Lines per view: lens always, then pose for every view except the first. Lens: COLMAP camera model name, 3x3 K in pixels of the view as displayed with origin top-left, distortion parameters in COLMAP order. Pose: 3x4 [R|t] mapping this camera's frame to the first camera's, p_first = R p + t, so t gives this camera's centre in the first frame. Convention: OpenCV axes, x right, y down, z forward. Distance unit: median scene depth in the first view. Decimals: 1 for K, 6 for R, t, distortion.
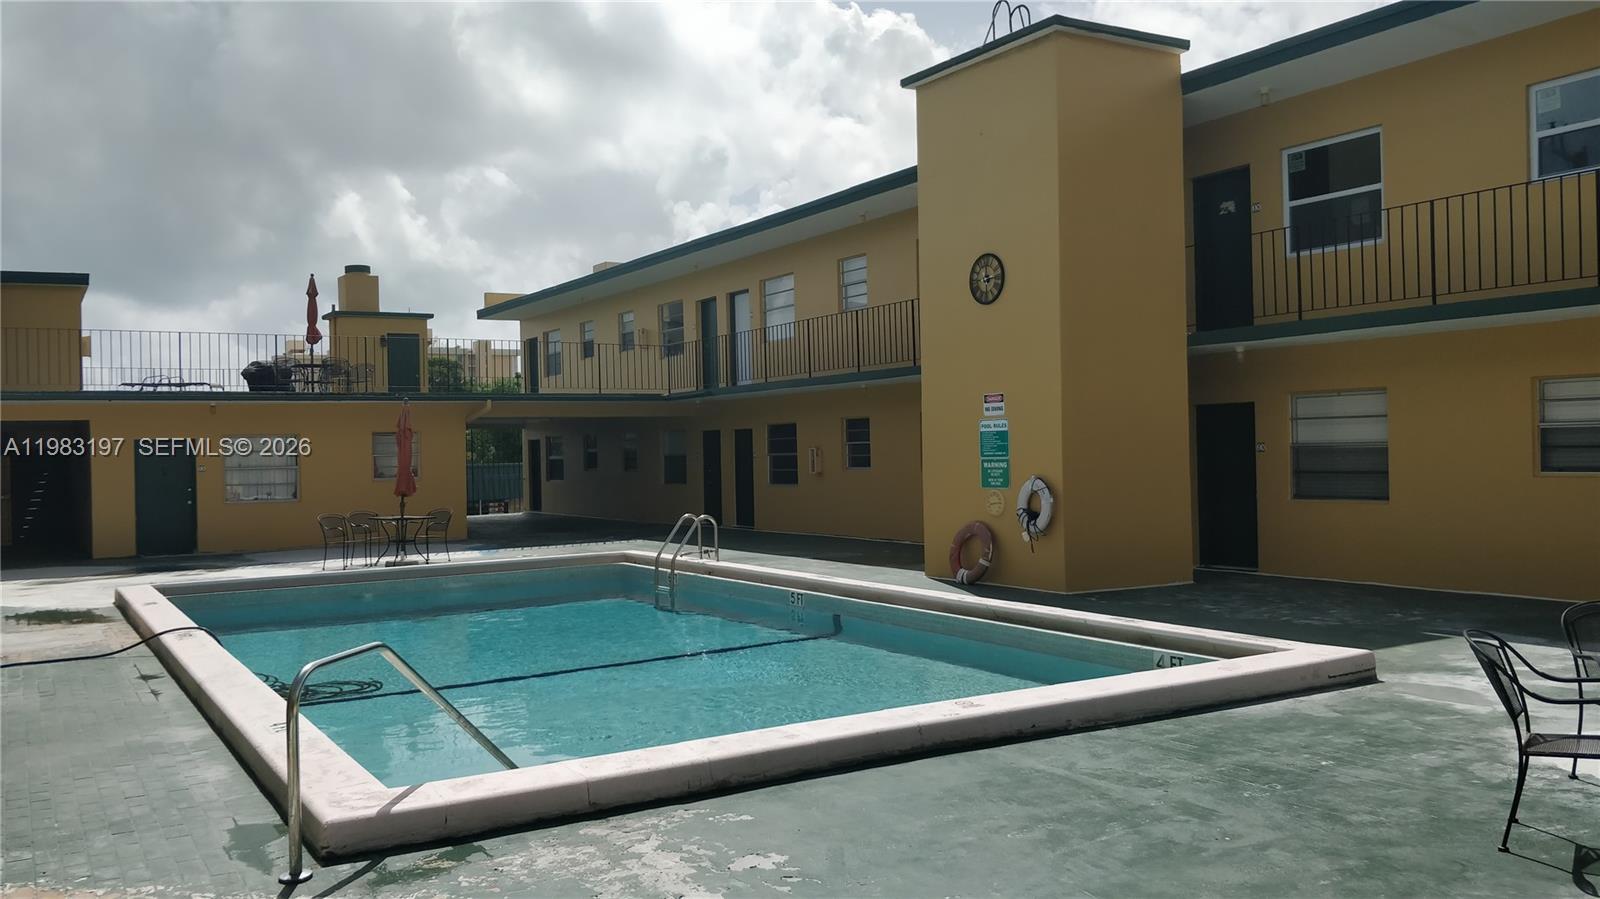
lens RADIAL K [[1308.6, 0, 800.0], [0, 1308.6, 449.5], [0, 0, 1]] dist [-0.001538, -0.002420]
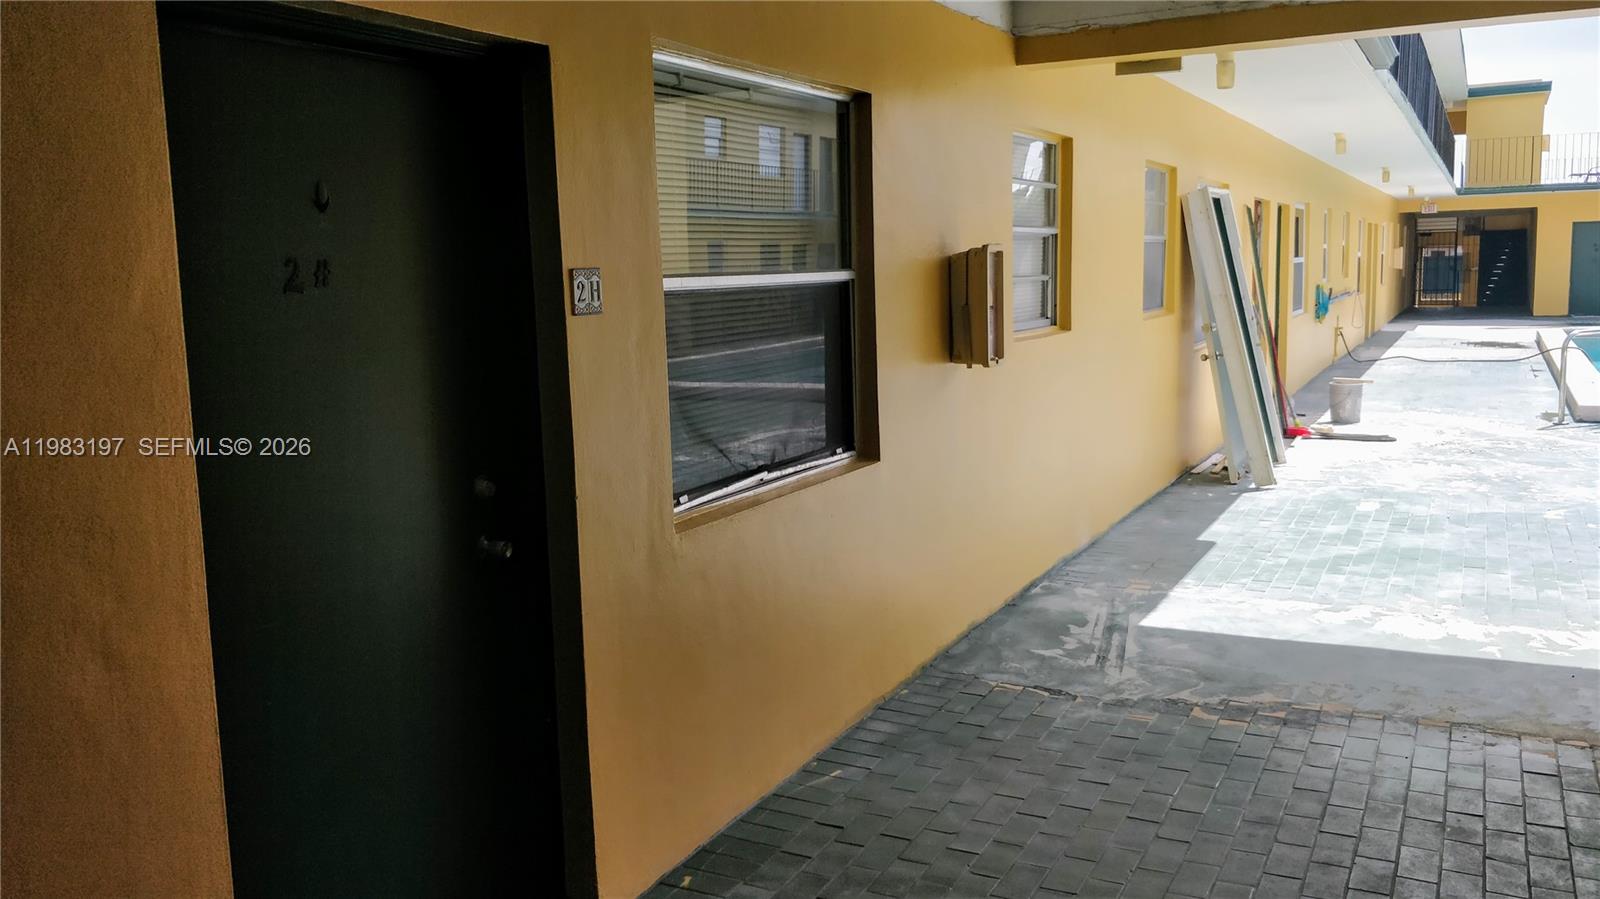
lens RADIAL K [[1308.6, 0, 800.0], [0, 1308.6, 449.5], [0, 0, 1]] dist [-0.001538, -0.002420]
pose [[0.520337, 0.125489, -0.844690, 0.208401], [0.018452, 0.987261, 0.158036, -0.004823], [0.853762, -0.097819, 0.511393, -0.320180]]
